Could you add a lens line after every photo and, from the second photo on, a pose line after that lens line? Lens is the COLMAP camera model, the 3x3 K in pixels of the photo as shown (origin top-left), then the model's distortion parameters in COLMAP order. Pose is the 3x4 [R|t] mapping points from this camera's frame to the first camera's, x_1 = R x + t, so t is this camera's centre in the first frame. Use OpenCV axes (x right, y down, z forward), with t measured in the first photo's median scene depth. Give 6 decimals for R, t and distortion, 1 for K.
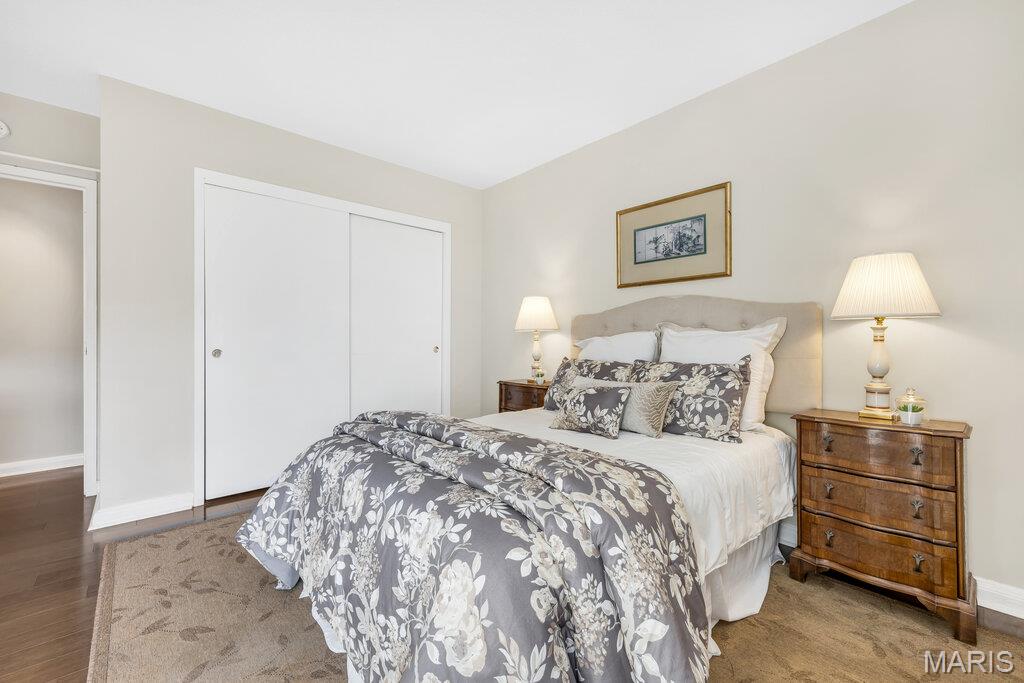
lens RADIAL K [[416.7, 0, 509.0], [0, 416.7, 341.7], [0, 0, 1]] dist [0.001471, -0.000787]
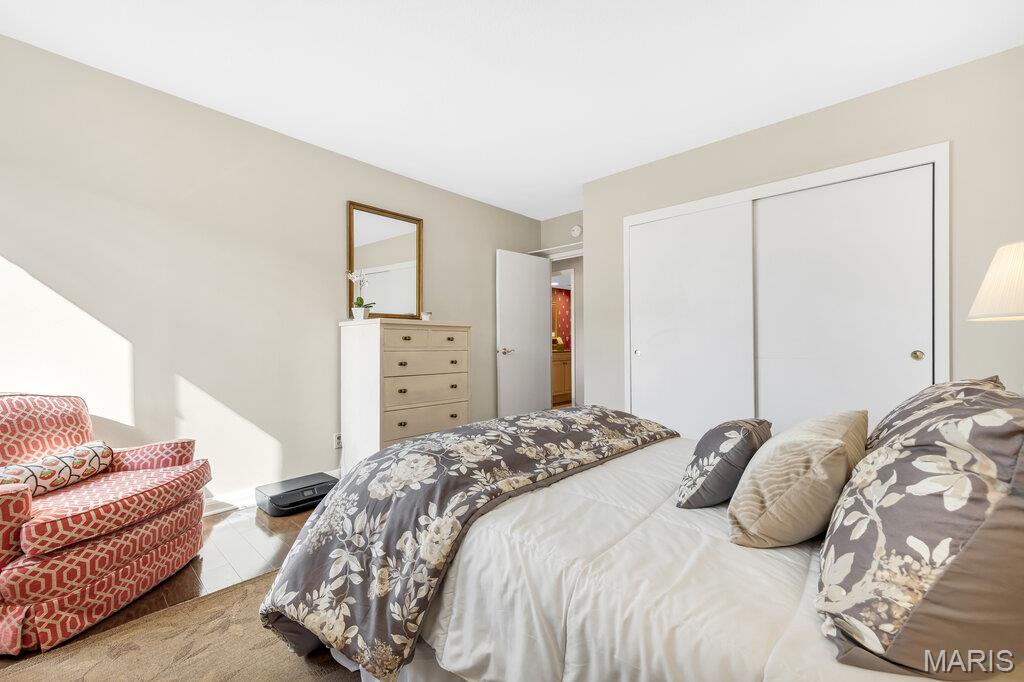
lens RADIAL K [[416.7, 0, 508.7], [0, 416.7, 343.8], [0, 0, 1]] dist [0.001471, -0.000787]
pose [[0.086904, -0.007619, -0.996188, 0.817417], [0.001853, 0.999970, -0.007486, 0.009543], [0.996215, -0.001195, 0.086915, 0.710390]]
